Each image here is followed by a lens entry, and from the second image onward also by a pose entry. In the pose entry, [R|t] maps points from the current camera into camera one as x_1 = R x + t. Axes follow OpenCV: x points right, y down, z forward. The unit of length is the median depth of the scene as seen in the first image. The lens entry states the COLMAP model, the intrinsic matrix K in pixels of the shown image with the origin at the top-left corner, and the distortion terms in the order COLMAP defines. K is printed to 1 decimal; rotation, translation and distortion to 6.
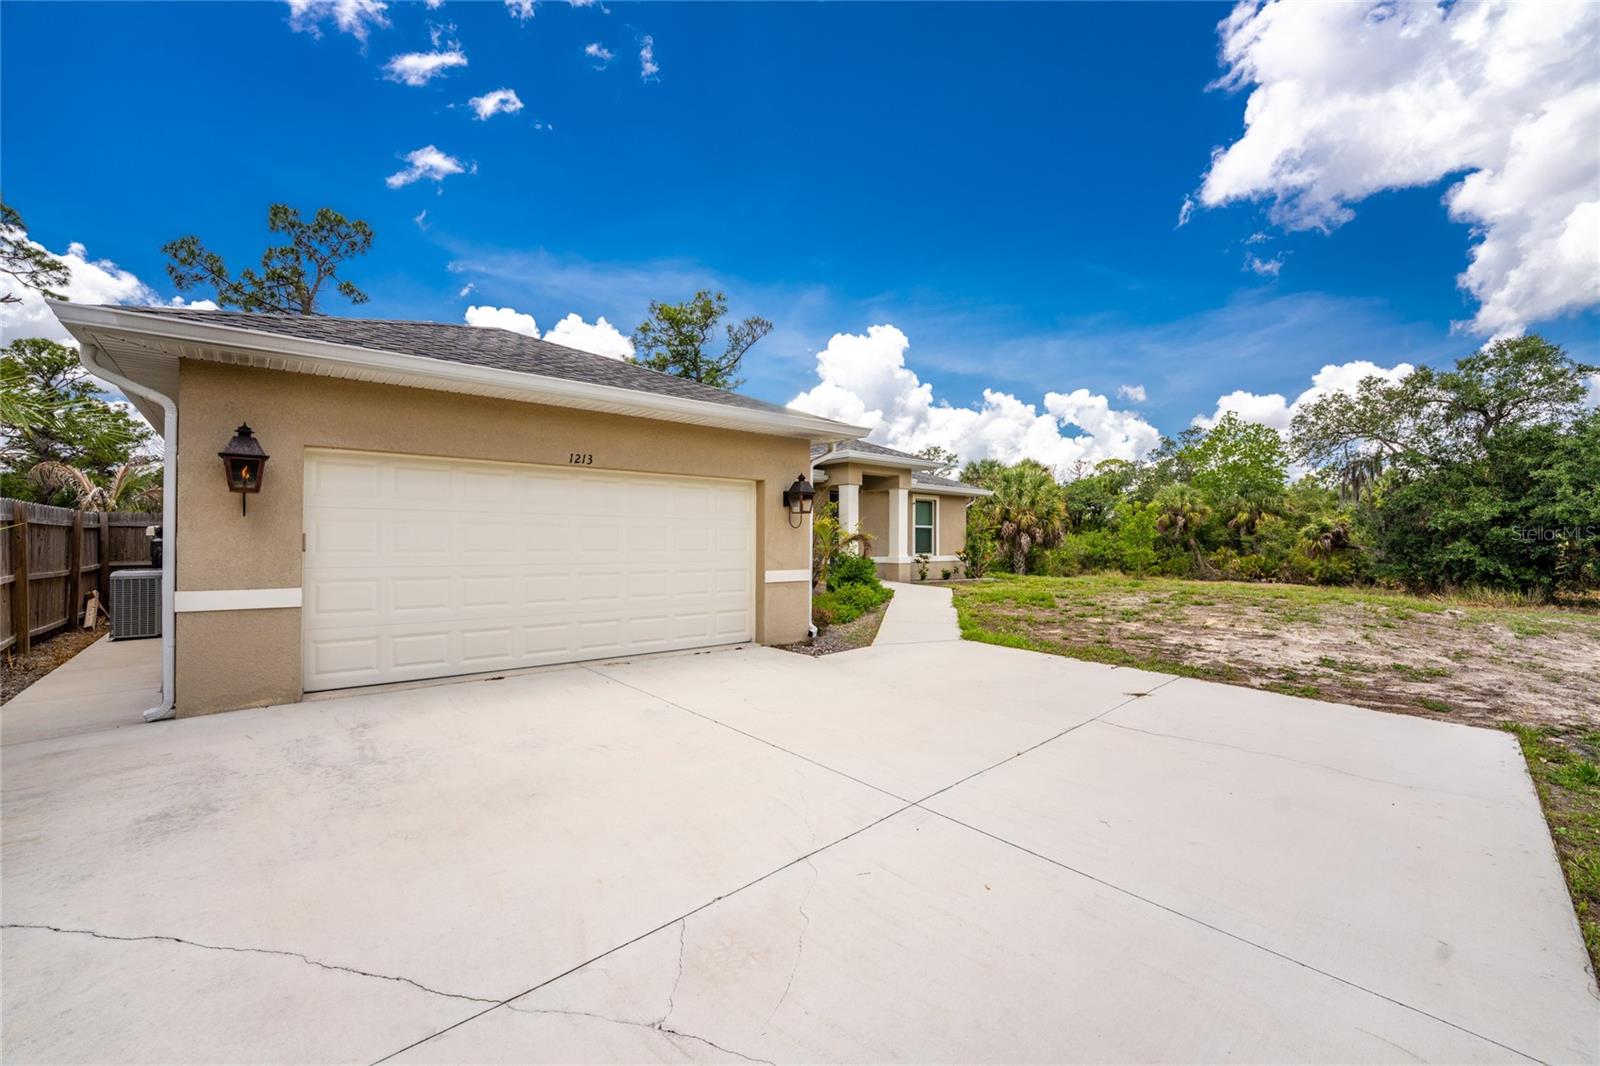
lens RADIAL K [[655.1, 0, 817.0], [0, 655.1, 527.8], [0, 0, 1]] dist [-0.004056, 0.000058]
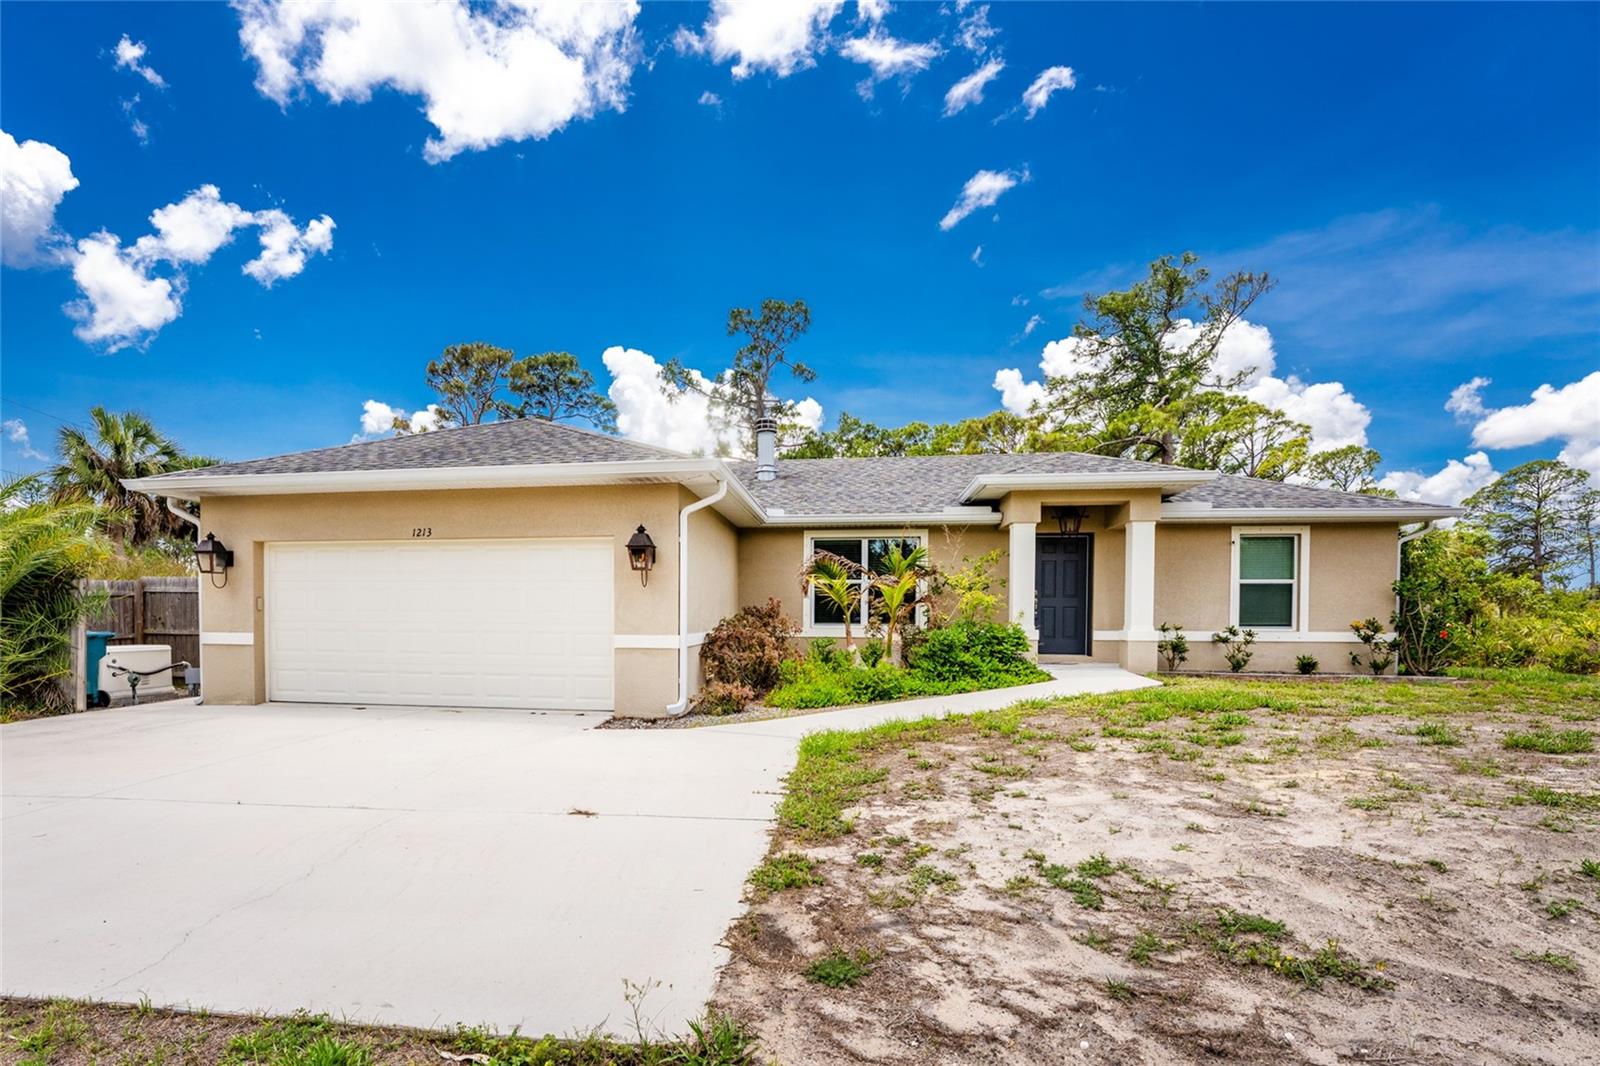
lens RADIAL K [[846.2, 0, 799.7], [0, 846.2, 616.7], [0, 0, 1]] dist [-0.001808, -0.000057]
pose [[0.646606, 0.001331, -0.762823, 0.464094], [0.014580, 0.999794, 0.014103, 0.012961], [0.762685, -0.020241, 0.646453, 0.199359]]
